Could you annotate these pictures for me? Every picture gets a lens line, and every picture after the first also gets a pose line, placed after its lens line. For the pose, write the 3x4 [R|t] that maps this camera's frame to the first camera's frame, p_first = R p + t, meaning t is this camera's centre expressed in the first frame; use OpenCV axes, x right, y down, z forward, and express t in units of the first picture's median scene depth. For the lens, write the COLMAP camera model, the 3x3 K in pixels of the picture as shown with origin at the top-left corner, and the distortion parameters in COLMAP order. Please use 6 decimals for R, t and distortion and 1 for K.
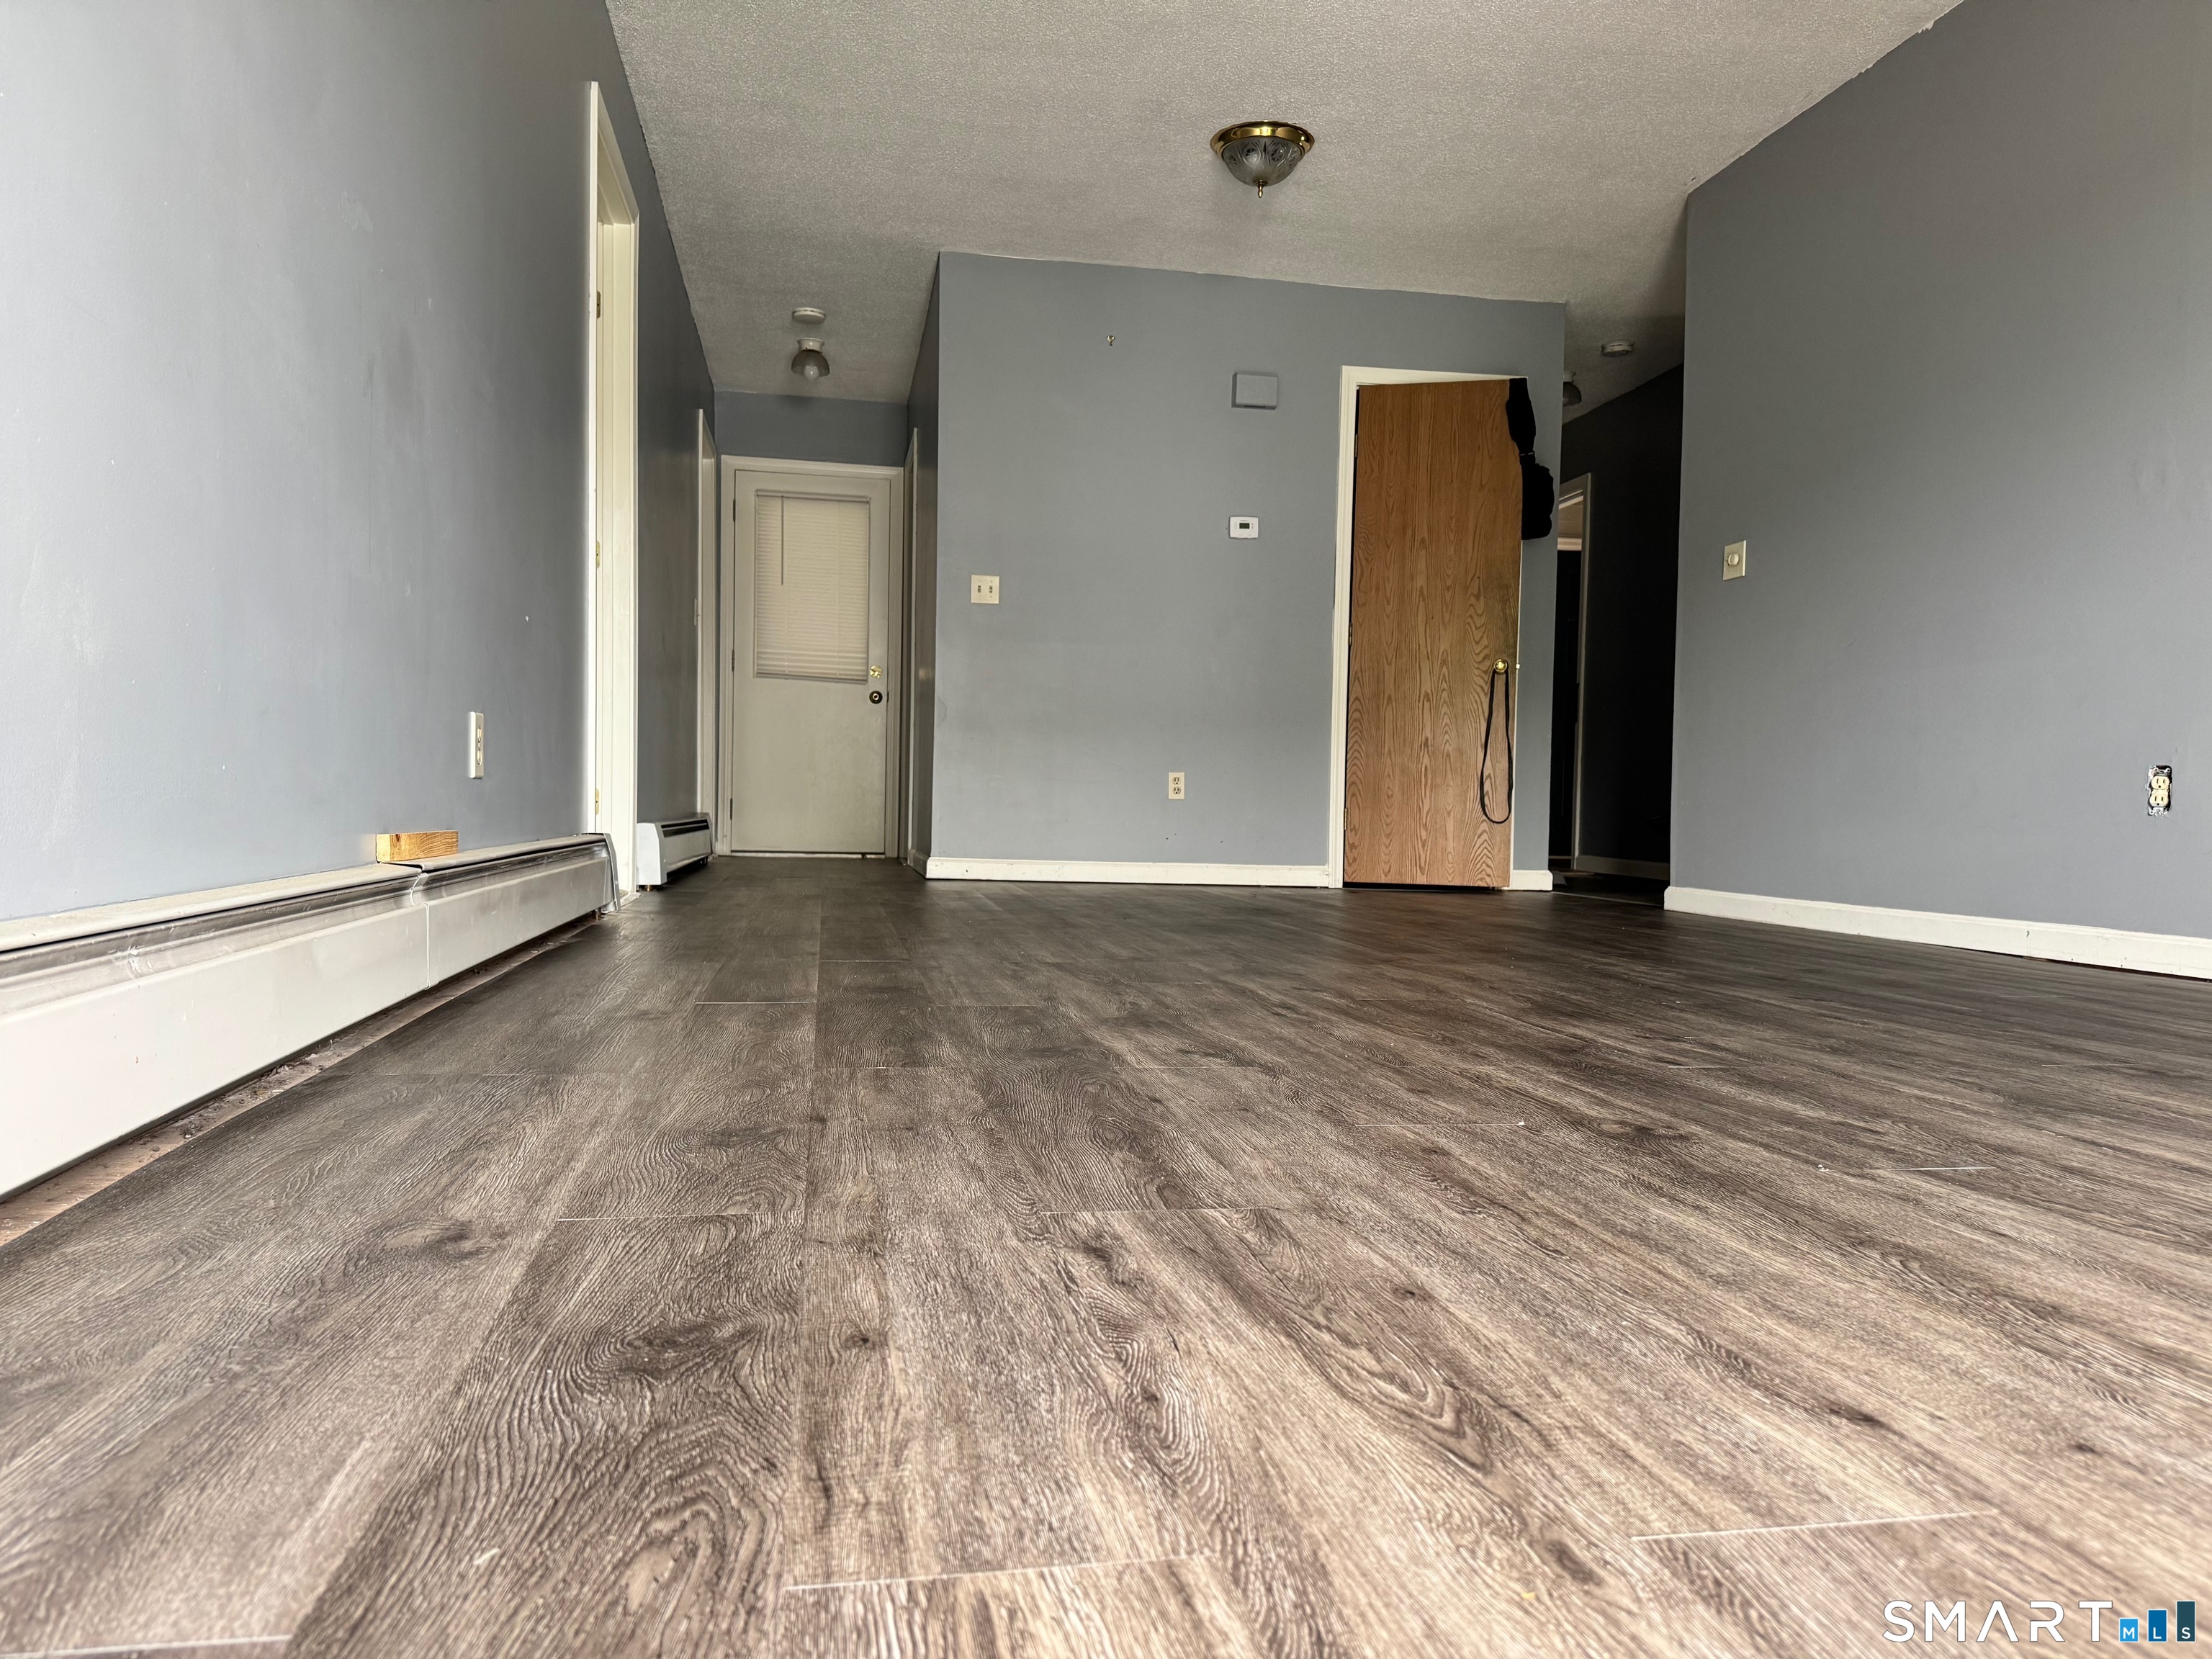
lens RADIAL K [[1565.0, 0, 1110.2], [0, 1565.0, 831.1], [0, 0, 1]] dist [0.152077, -0.210336]
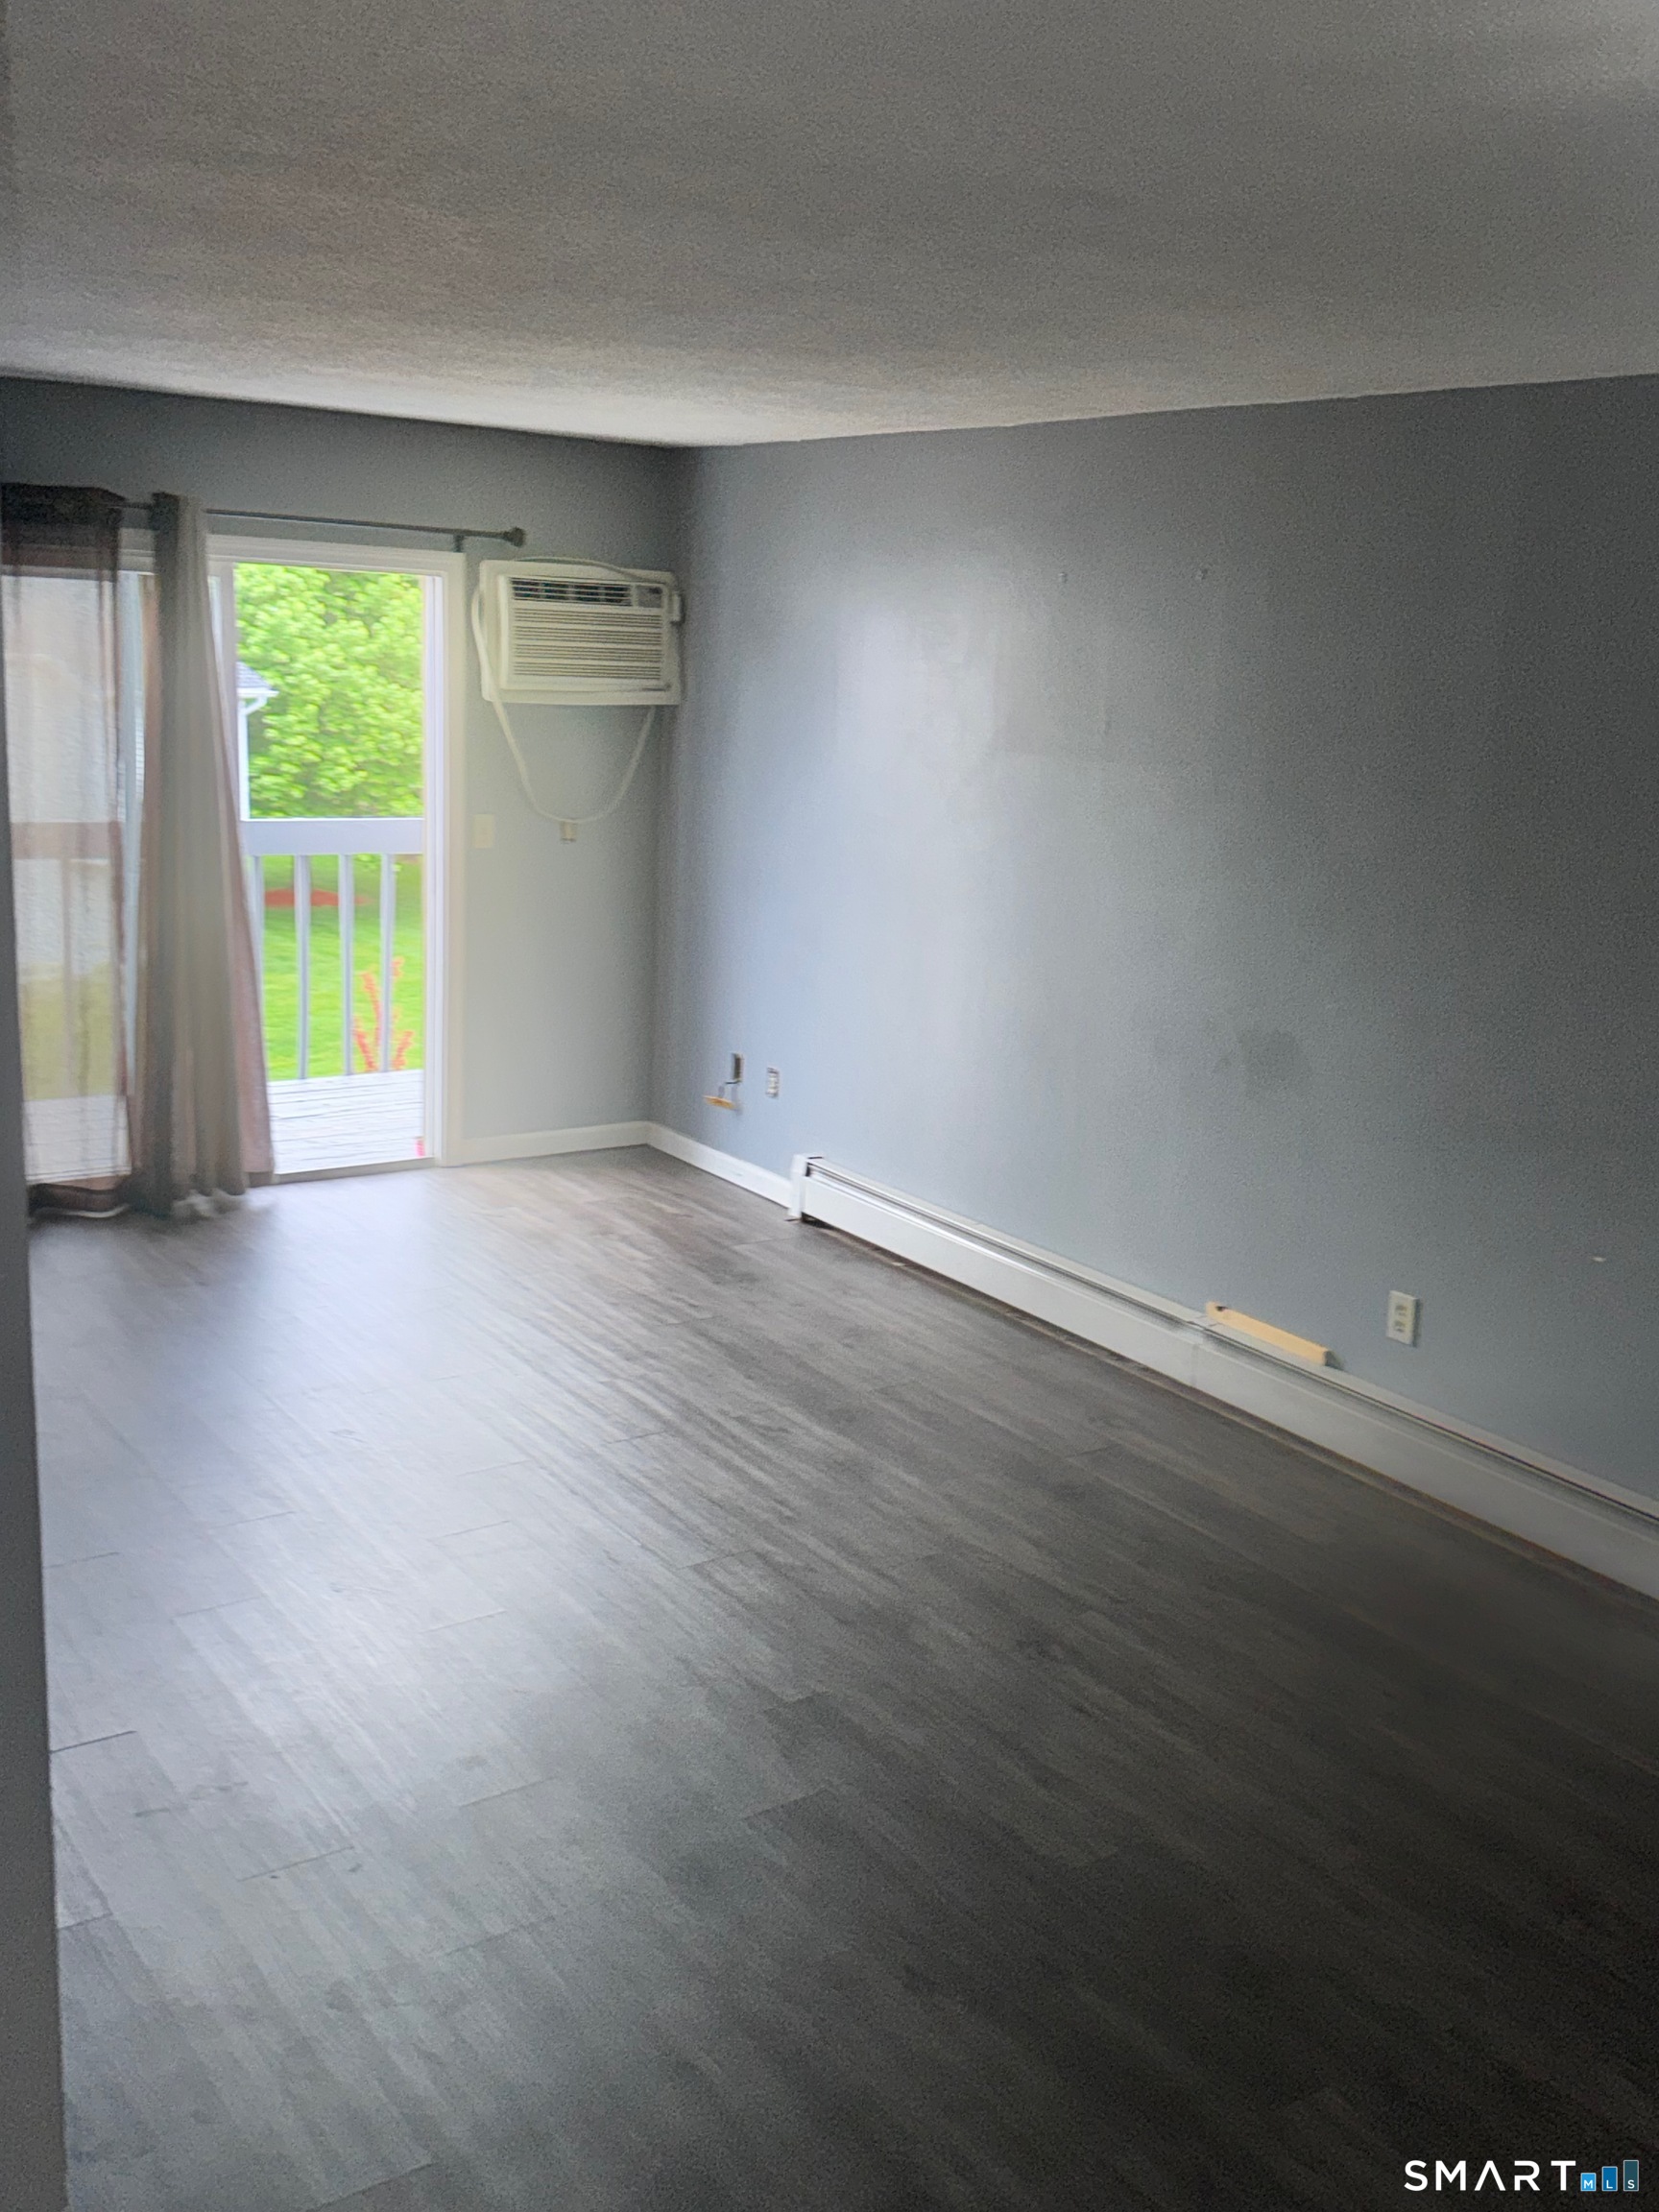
lens RADIAL K [[2168.8, 0, 829.1], [0, 2168.8, 1112.9], [0, 0, 1]] dist [-0.001100, -0.006380]
pose [[-0.918378, 0.016523, -0.395358, 1.869448], [-0.075745, 0.973312, 0.216626, -1.440243], [0.388386, 0.228891, -0.892617, 6.042072]]
